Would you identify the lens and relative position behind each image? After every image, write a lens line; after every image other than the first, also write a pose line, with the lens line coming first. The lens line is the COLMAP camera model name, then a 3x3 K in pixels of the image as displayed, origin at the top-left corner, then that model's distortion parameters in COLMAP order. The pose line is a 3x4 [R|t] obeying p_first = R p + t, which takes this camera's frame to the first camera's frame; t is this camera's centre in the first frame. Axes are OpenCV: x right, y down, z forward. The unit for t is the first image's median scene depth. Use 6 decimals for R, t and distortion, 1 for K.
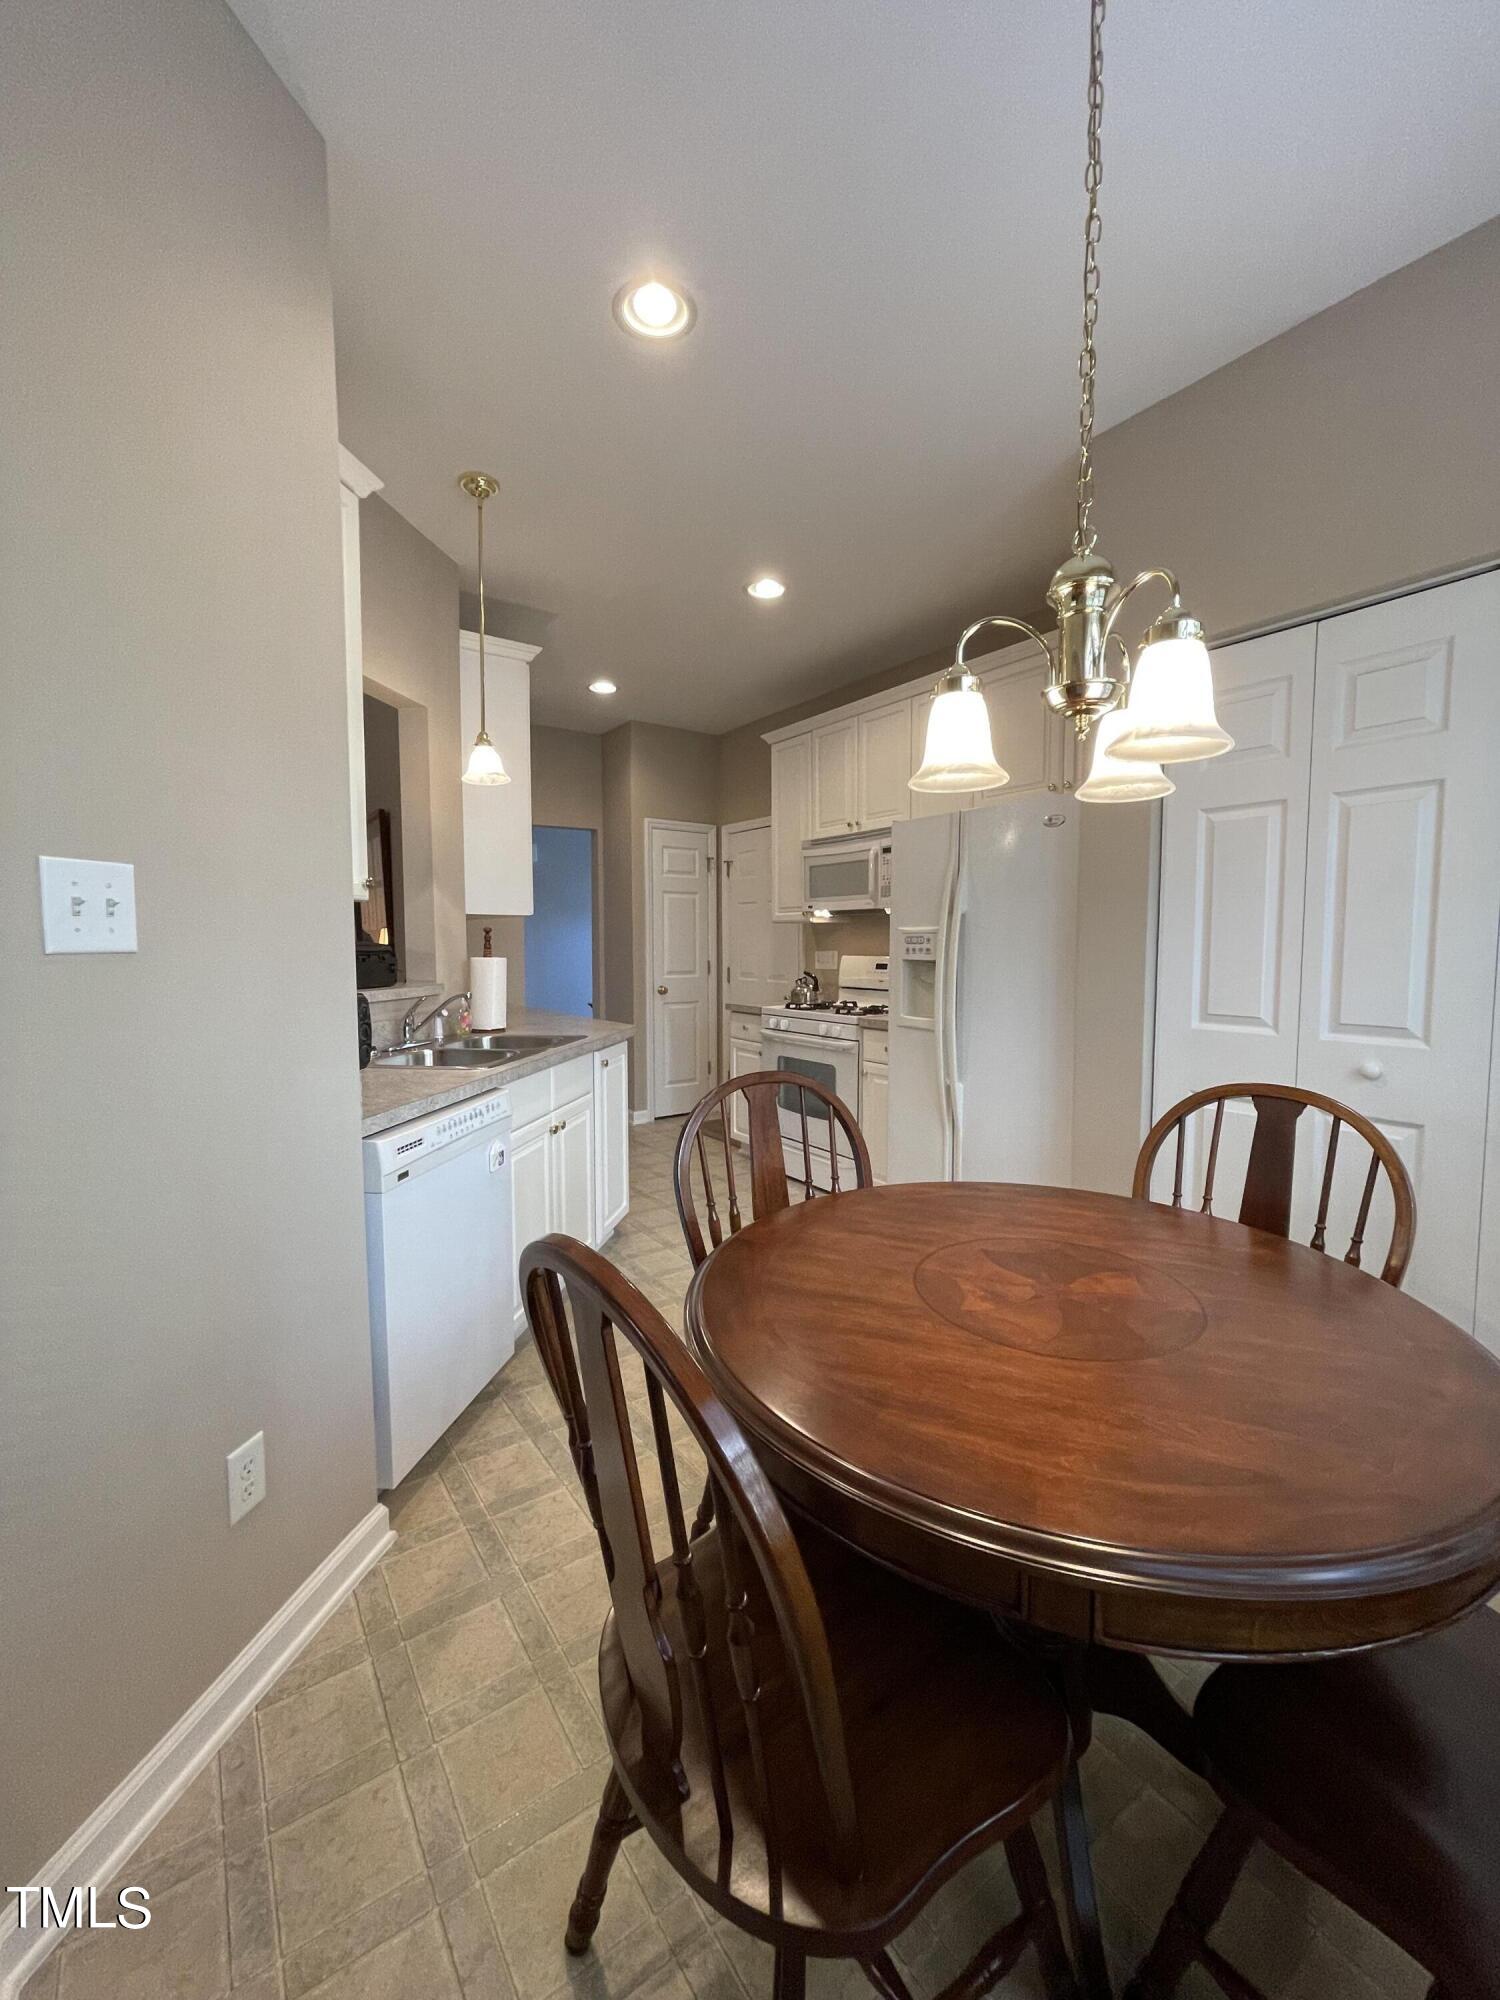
lens RADIAL K [[799.3, 0, 752.8], [0, 799.3, 1003.9], [0, 0, 1]] dist [-0.008920, -0.000600]
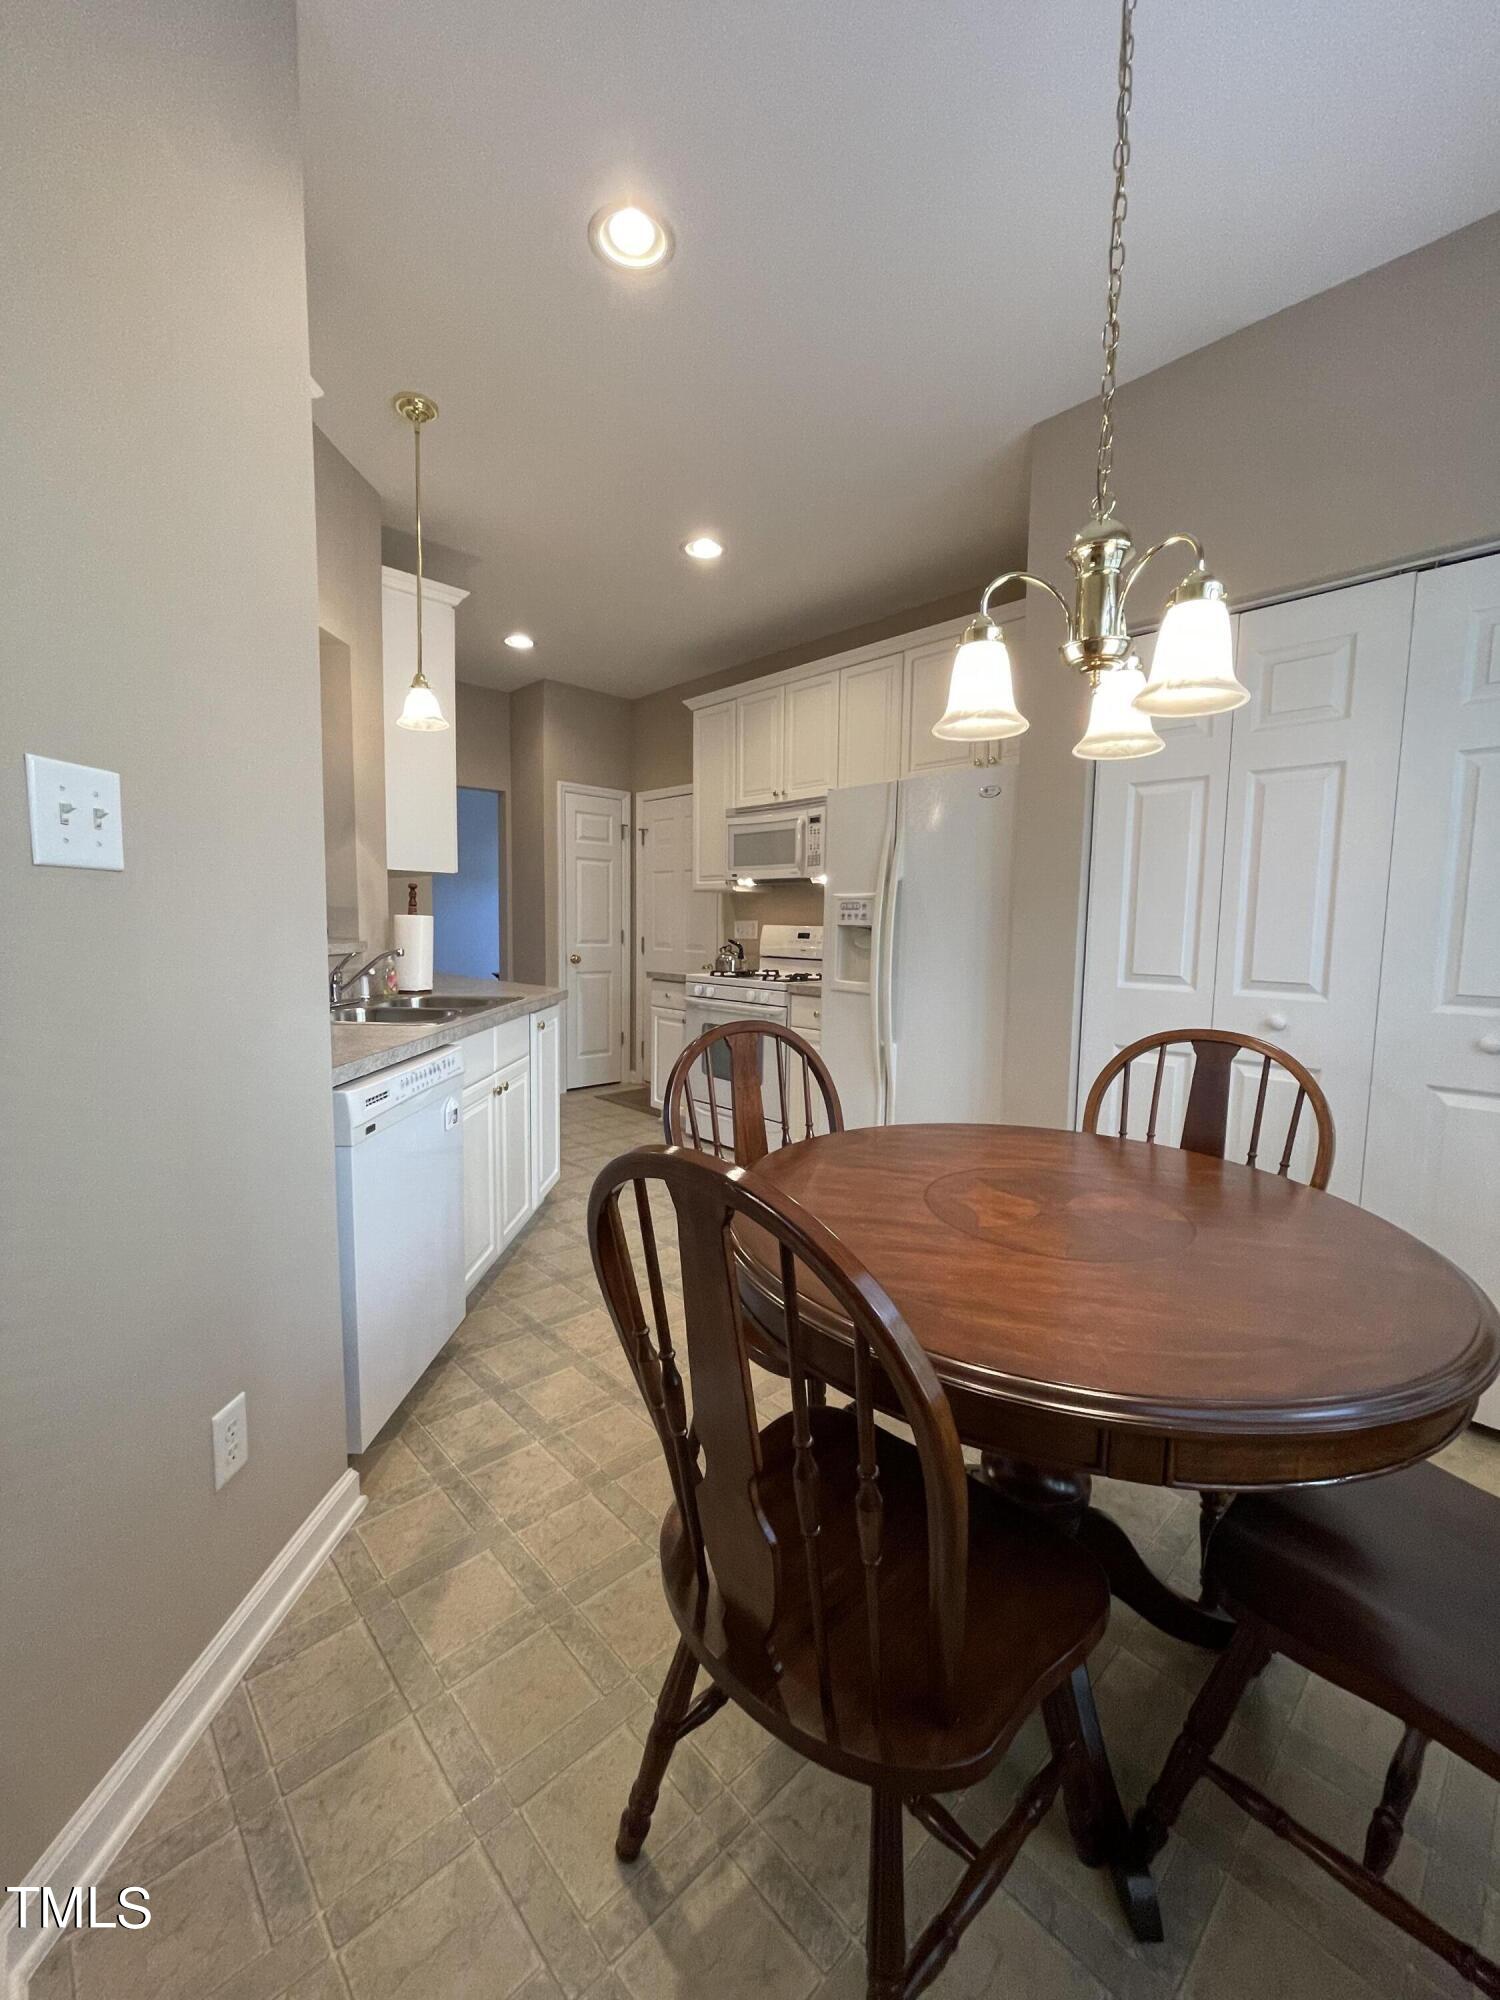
lens RADIAL K [[799.3, 0, 752.8], [0, 799.3, 1003.9], [0, 0, 1]] dist [-0.008920, -0.000600]
pose [[0.990232, 0.003373, 0.139391, -0.113016], [-0.007020, 0.999646, 0.025682, 0.036105], [-0.139255, -0.026409, 0.989904, -0.004567]]
